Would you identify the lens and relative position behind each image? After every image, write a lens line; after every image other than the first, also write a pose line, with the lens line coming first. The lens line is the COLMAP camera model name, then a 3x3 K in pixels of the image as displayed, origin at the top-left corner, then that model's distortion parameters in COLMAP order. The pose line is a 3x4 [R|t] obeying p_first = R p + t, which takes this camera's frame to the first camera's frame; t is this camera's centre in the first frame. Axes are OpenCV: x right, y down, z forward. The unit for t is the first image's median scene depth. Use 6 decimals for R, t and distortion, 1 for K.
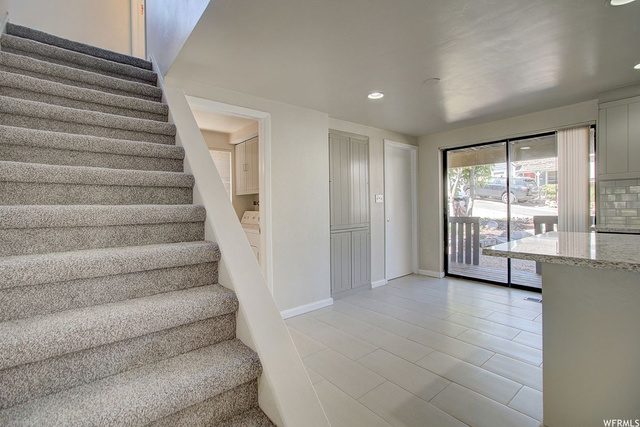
lens RADIAL K [[292.4, 0, 322.5], [0, 292.4, 206.9], [0, 0, 1]] dist [-0.004603, 0.000497]
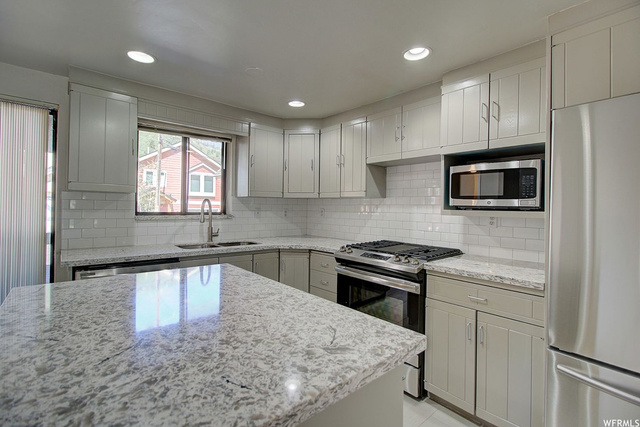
lens RADIAL K [[292.4, 0, 322.5], [0, 292.4, 206.9], [0, 0, 1]] dist [-0.004603, 0.000497]
pose [[-0.040430, 0.025120, 0.998867, 0.162832], [-0.019410, 0.999476, -0.025921, -0.032273], [-0.998994, -0.020436, -0.039921, 0.296666]]
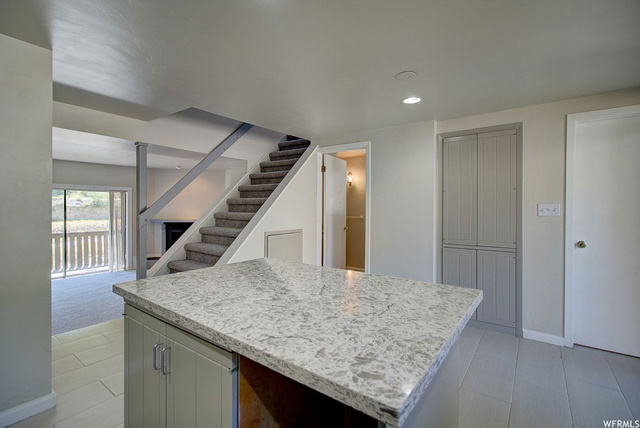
lens RADIAL K [[289.9, 0, 320.0], [0, 289.9, 214.0], [0, 0, 1]] dist [-0.000020, 0.000340]
pose [[0.241178, 0.044112, -0.969478, 0.730799], [-0.011069, 0.999027, 0.042702, -0.043989], [0.970418, 0.000432, 0.241431, 0.361445]]
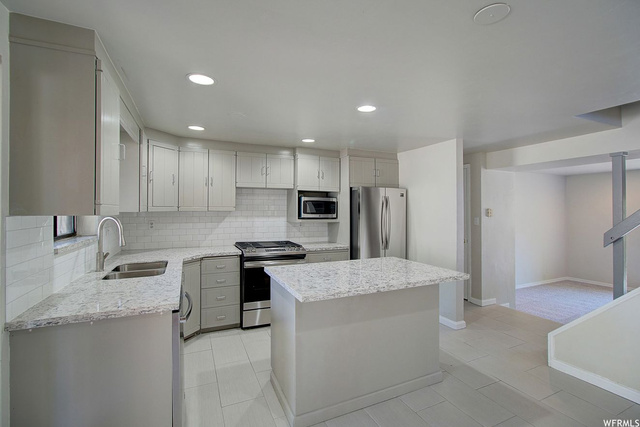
lens RADIAL K [[289.9, 0, 320.0], [0, 289.9, 213.5], [0, 0, 1]] dist [-0.000020, 0.000340]
pose [[-0.965959, 0.018049, 0.258064, 0.346395], [0.018614, 0.999827, -0.000255, -0.062974], [-0.258024, 0.004557, -0.966128, 0.982368]]
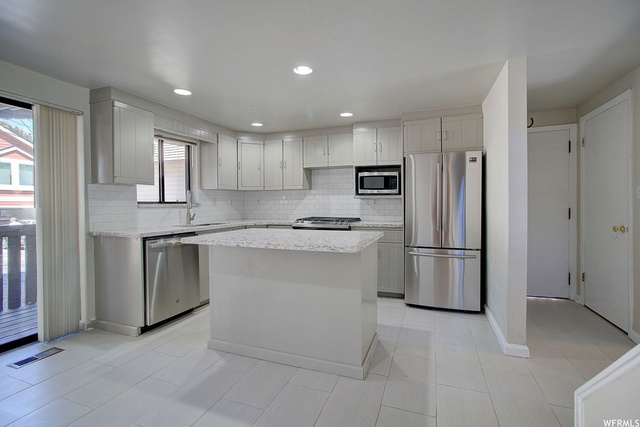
lens RADIAL K [[292.4, 0, 322.5], [0, 292.4, 206.9], [0, 0, 1]] dist [-0.004603, 0.000497]
pose [[-0.507907, 0.013912, 0.861300, -0.115812], [0.013768, 0.999873, -0.008031, -0.000492], [-0.861302, 0.007780, -0.508034, 0.652727]]
